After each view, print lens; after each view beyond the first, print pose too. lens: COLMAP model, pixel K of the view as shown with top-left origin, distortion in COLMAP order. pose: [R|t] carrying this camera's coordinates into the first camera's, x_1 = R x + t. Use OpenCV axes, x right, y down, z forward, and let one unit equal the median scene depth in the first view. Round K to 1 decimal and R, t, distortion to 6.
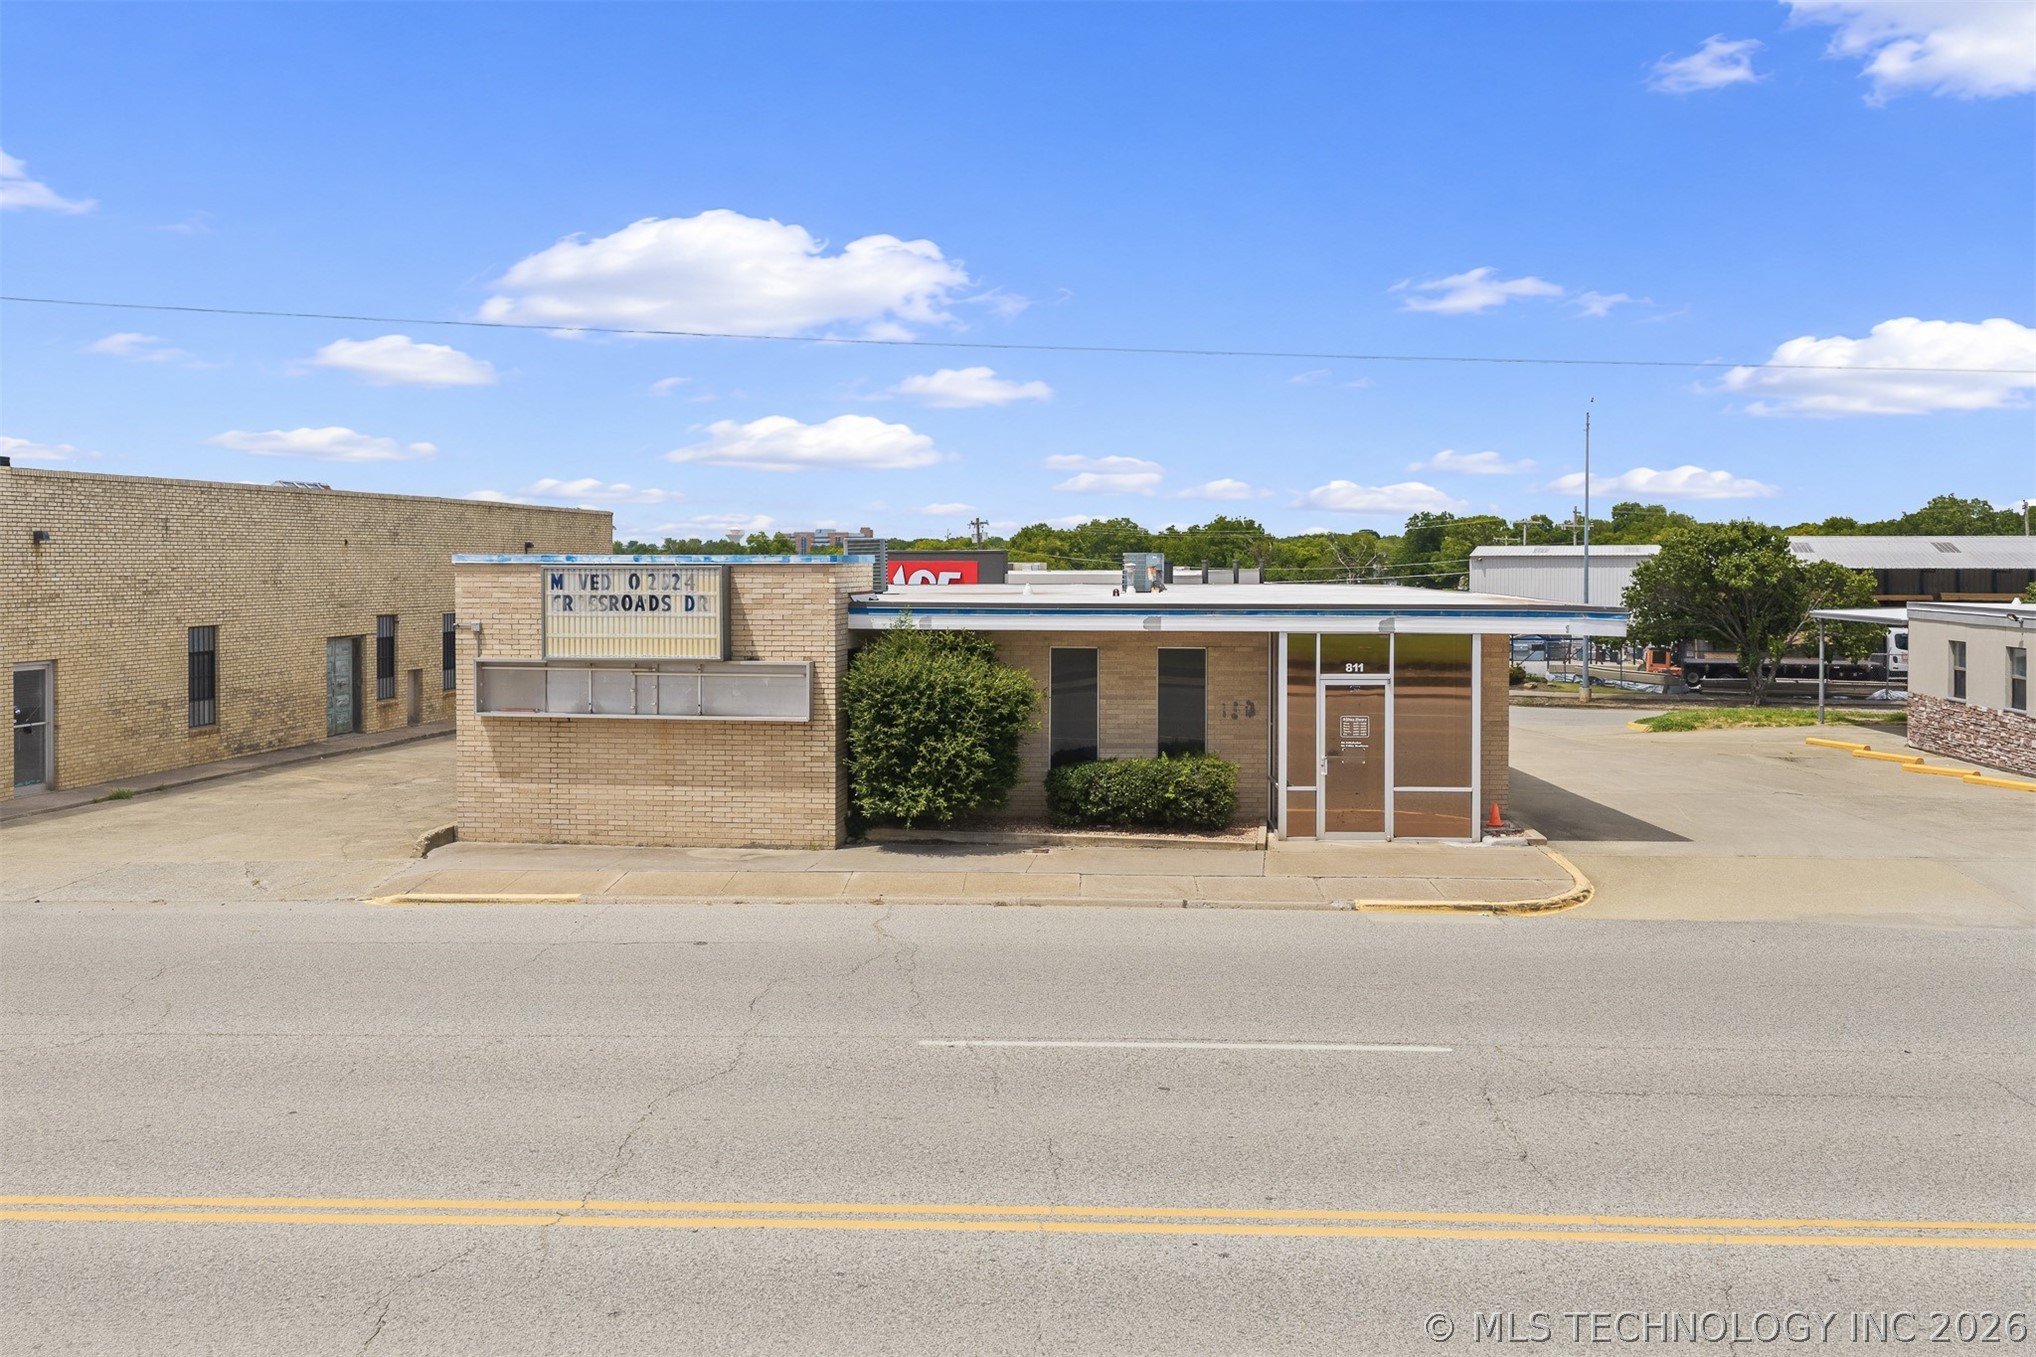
lens RADIAL K [[1735.6, 0, 1020.2], [0, 1735.6, 631.3], [0, 0, 1]] dist [0.011336, -0.015304]
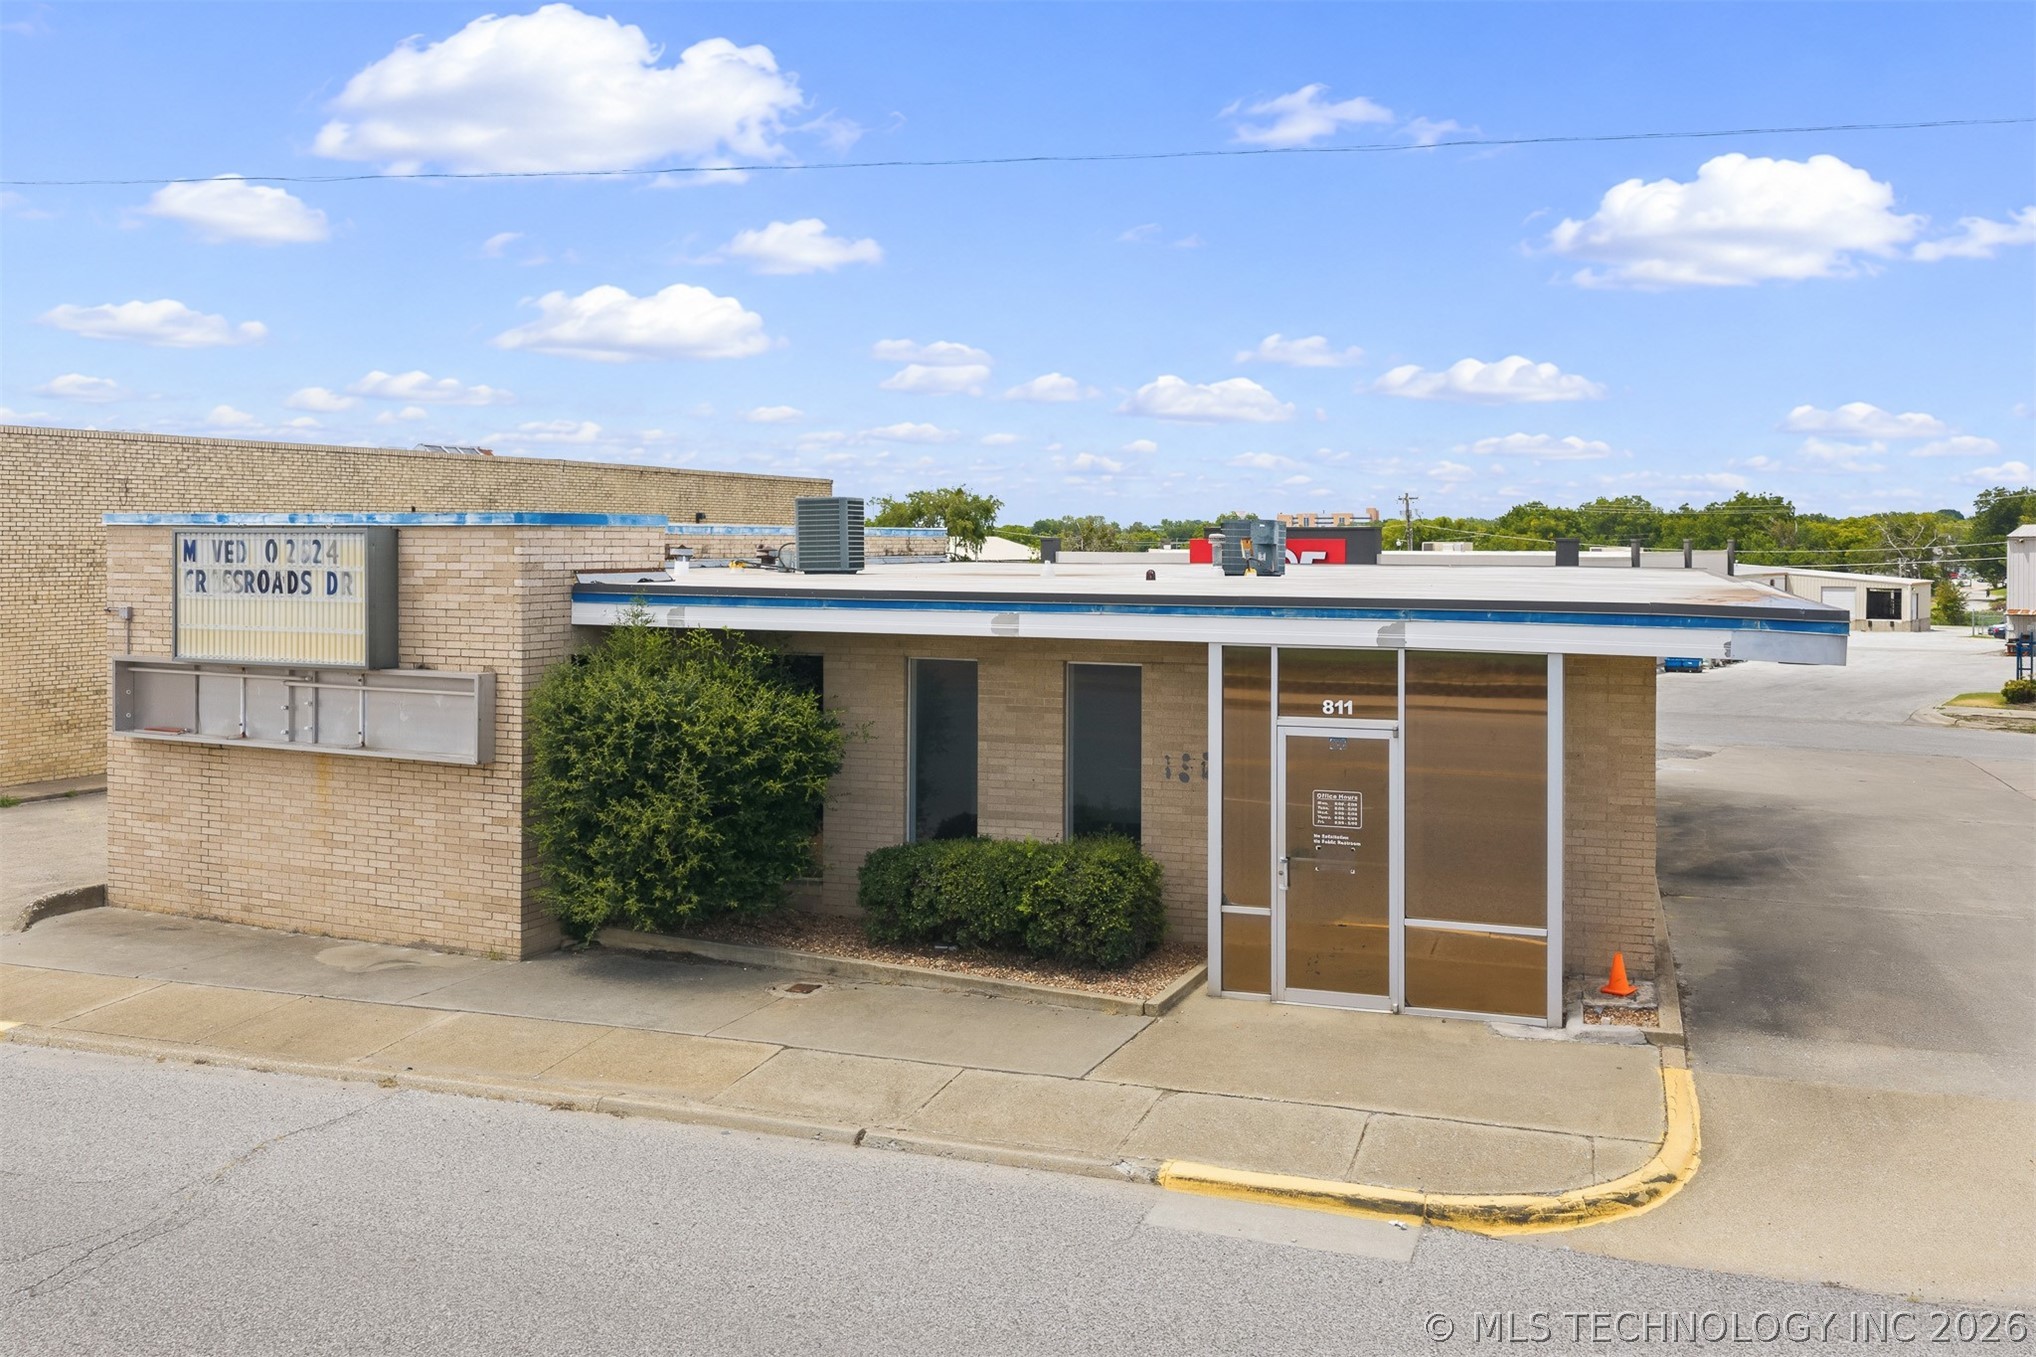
lens RADIAL K [[1758.0, 0, 1023.6], [0, 1758.0, 548.2], [0, 0, 1]] dist [0.007708, -0.010355]
pose [[0.958069, 0.005829, -0.286480, 0.260414], [-0.016435, 0.999265, -0.034633, -0.010125], [0.286067, 0.037889, 0.957460, 0.403937]]
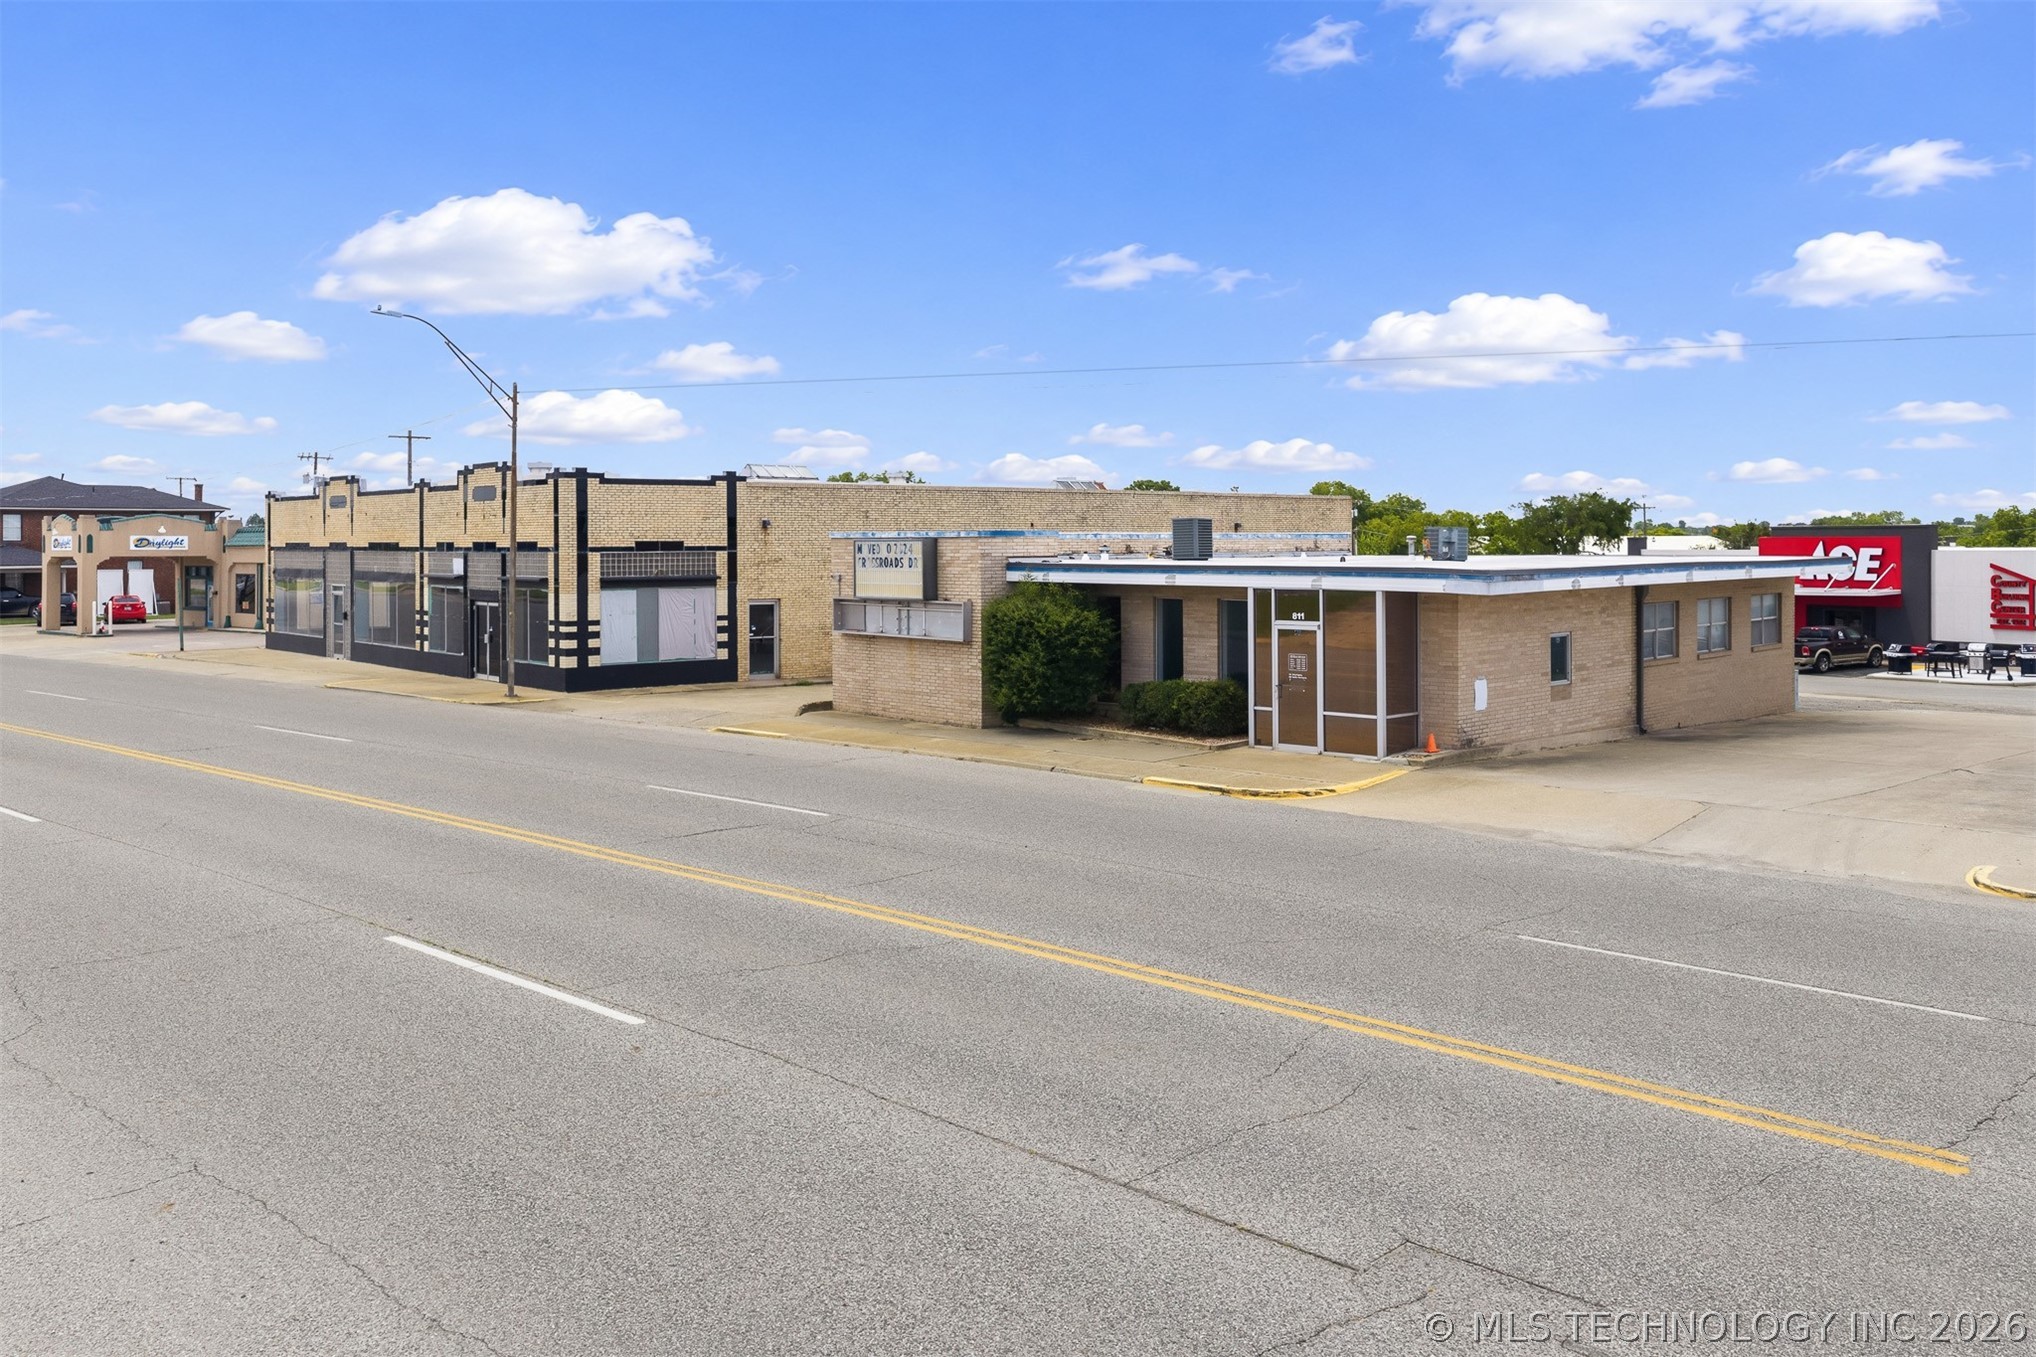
lens RADIAL K [[1758.0, 0, 1023.6], [0, 1758.0, 548.2], [0, 0, 1]] dist [0.007708, -0.010355]
pose [[0.749862, -0.000476, -0.661594, 0.900160], [-0.023193, 0.999366, -0.027006, 0.010698], [0.661187, 0.035595, 0.749376, -0.108651]]
